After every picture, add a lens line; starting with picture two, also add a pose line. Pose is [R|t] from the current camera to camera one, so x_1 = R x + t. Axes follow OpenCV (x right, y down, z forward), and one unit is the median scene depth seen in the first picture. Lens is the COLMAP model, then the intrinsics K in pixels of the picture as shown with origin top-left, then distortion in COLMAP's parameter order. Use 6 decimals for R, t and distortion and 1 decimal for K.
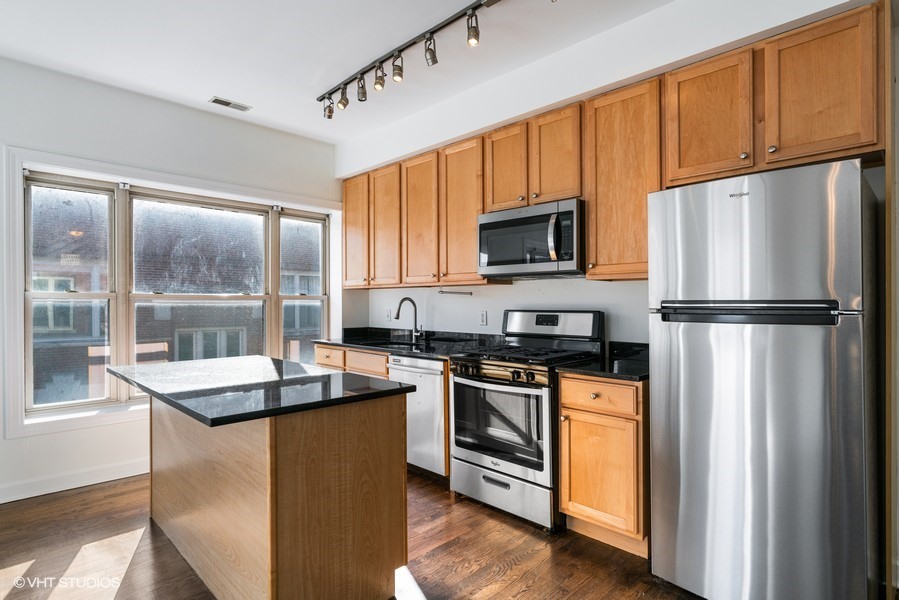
lens RADIAL K [[482.9, 0, 444.8], [0, 482.9, 298.5], [0, 0, 1]] dist [-0.002047, -0.000343]
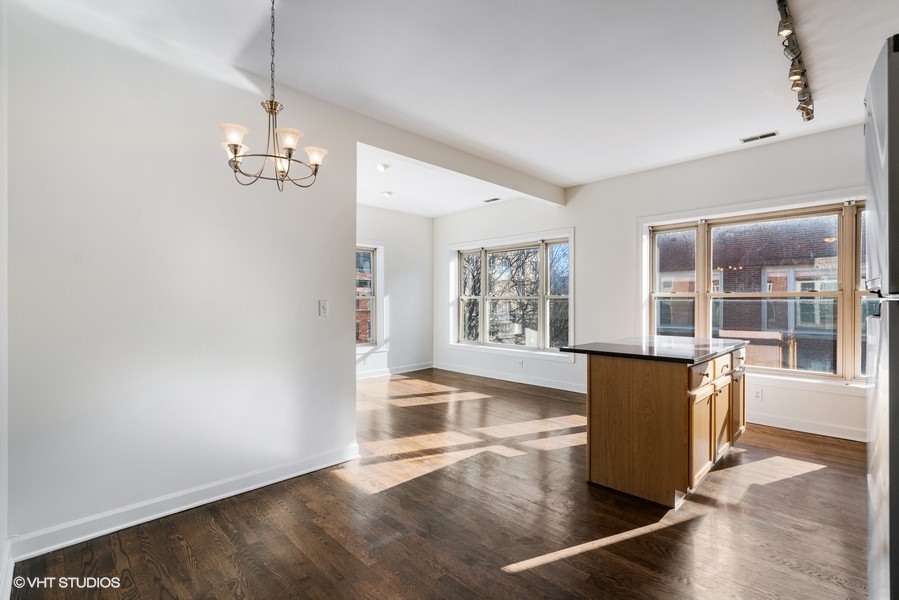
lens RADIAL K [[404.6, 0, 447.8], [0, 404.6, 303.4], [0, 0, 1]] dist [0.005019, 0.000683]
pose [[-0.000076, 0.000345, -1.000000, 0.685813], [0.005096, 0.999987, 0.000345, 0.019381], [0.999987, -0.005096, -0.000078, 0.234887]]
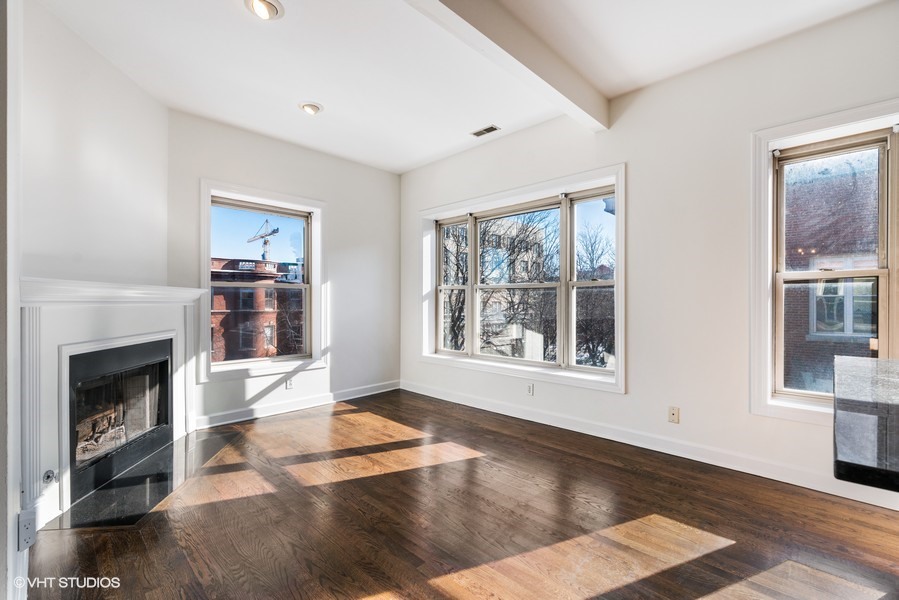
lens RADIAL K [[404.6, 0, 447.3], [0, 404.6, 304.2], [0, 0, 1]] dist [0.005019, 0.000683]
pose [[0.023129, 0.003100, -0.999728, -0.041686], [0.002524, 0.999992, 0.003160, 0.047660], [0.999729, -0.002596, 0.023121, 0.304136]]
